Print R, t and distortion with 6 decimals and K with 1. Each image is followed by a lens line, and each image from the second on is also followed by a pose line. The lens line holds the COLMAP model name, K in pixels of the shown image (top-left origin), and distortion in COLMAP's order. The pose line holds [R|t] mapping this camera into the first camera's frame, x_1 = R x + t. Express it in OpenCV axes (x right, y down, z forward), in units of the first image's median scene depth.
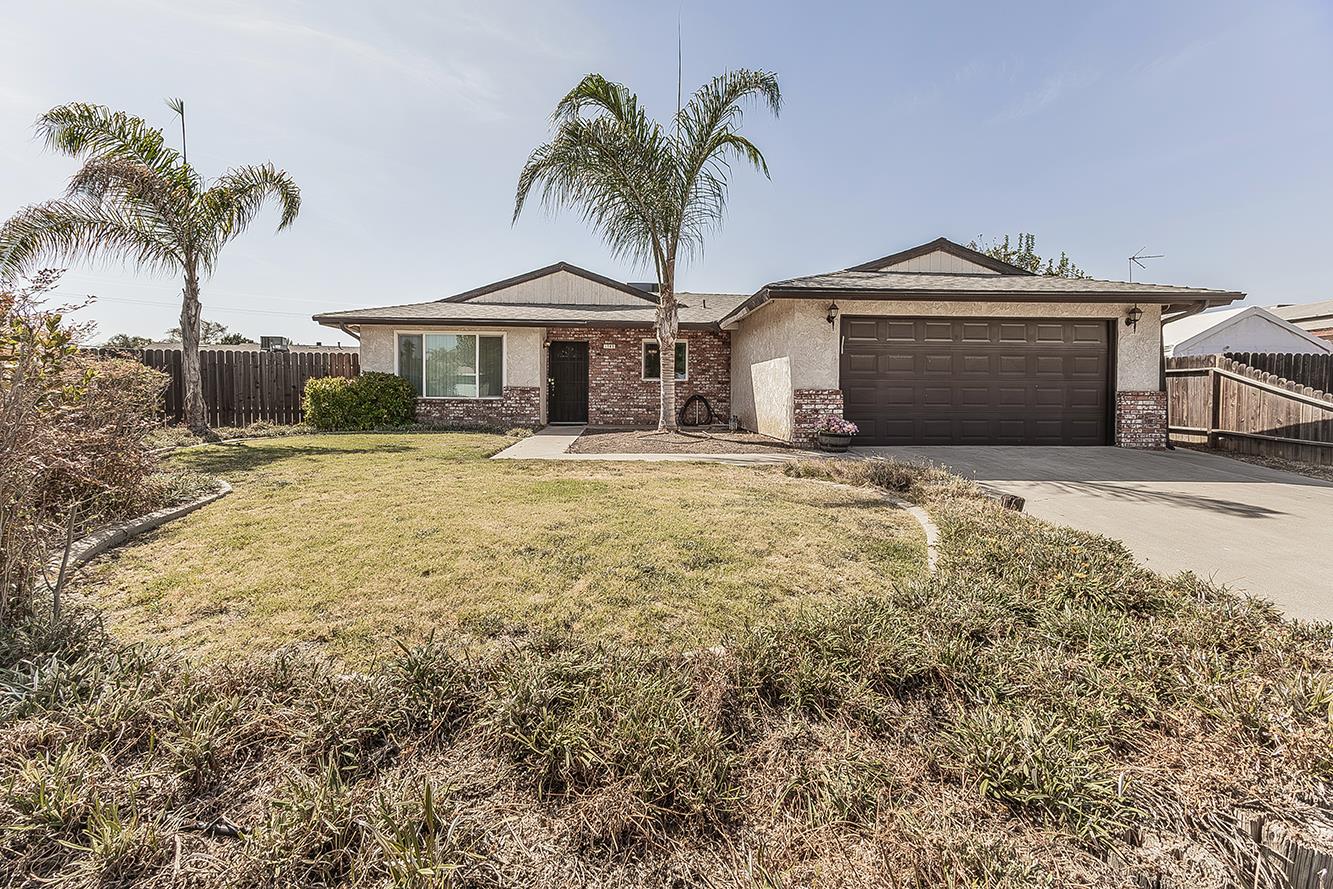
lens RADIAL K [[553.9, 0, 645.8], [0, 553.9, 403.3], [0, 0, 1]] dist [-0.002040, 0.001712]
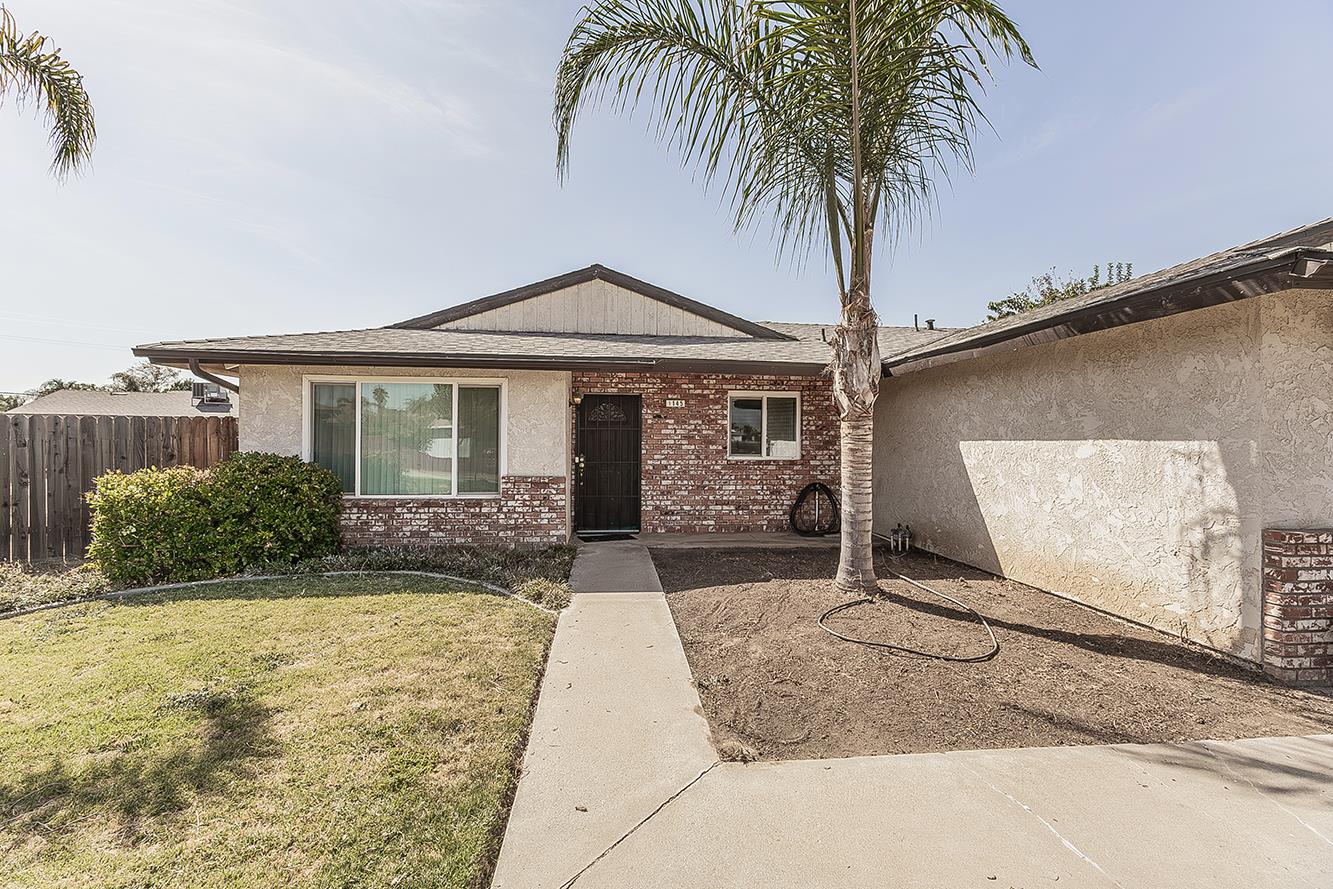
lens RADIAL K [[553.9, 0, 642.4], [0, 553.9, 437.5], [0, 0, 1]] dist [-0.002040, 0.001712]
pose [[0.999567, 0.000644, 0.029425, -0.164060], [0.000000, 0.999761, -0.021877, -0.071495], [-0.029432, 0.021867, 0.999328, 0.545060]]
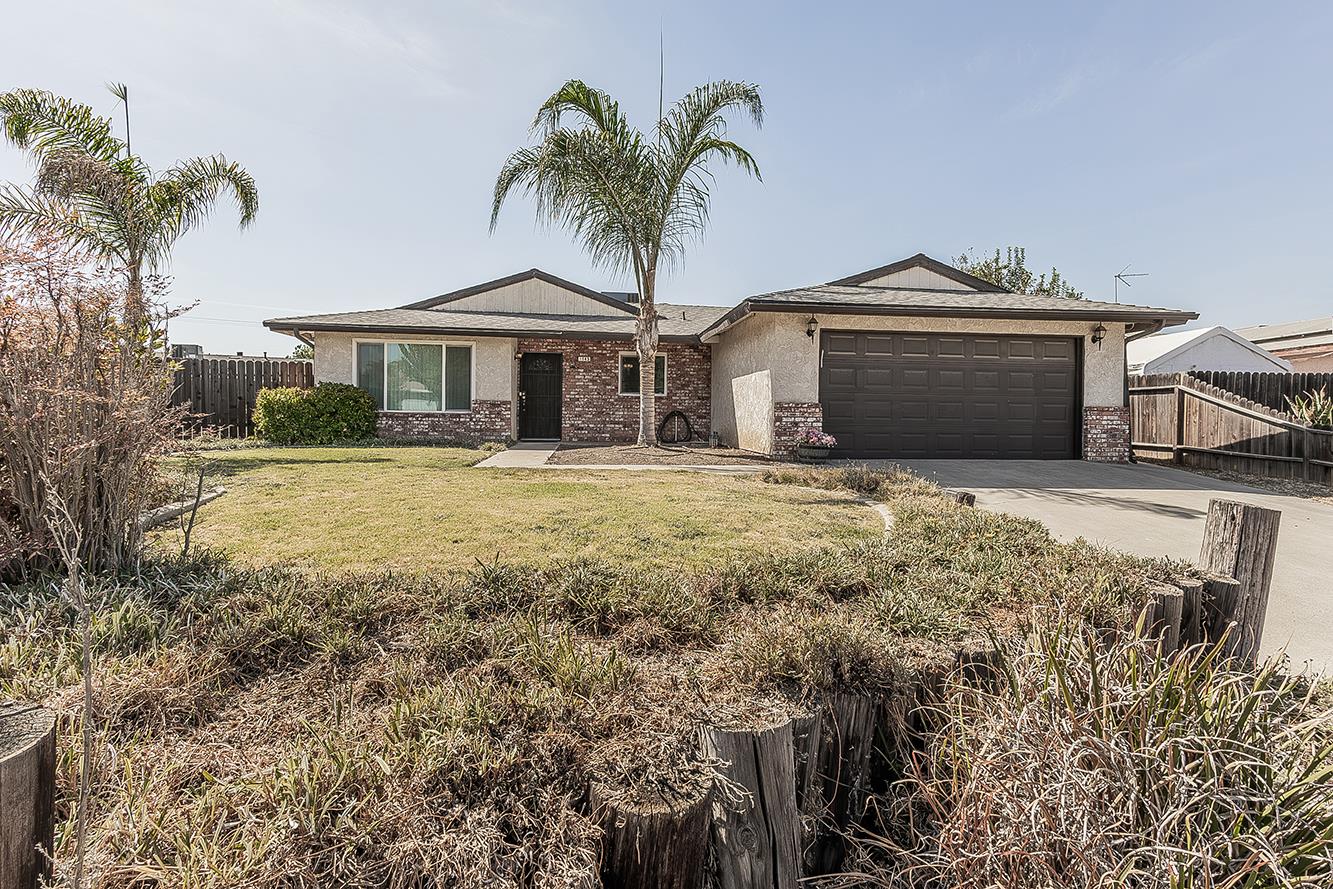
lens RADIAL K [[623.9, 0, 656.6], [0, 623.9, 423.7], [0, 0, 1]] dist [0.012764, -0.001930]
pose [[0.997730, 0.005180, 0.067149, -0.018826], [-0.004825, 0.999974, -0.005449, 0.018410], [-0.067175, 0.005112, 0.997728, -0.101003]]
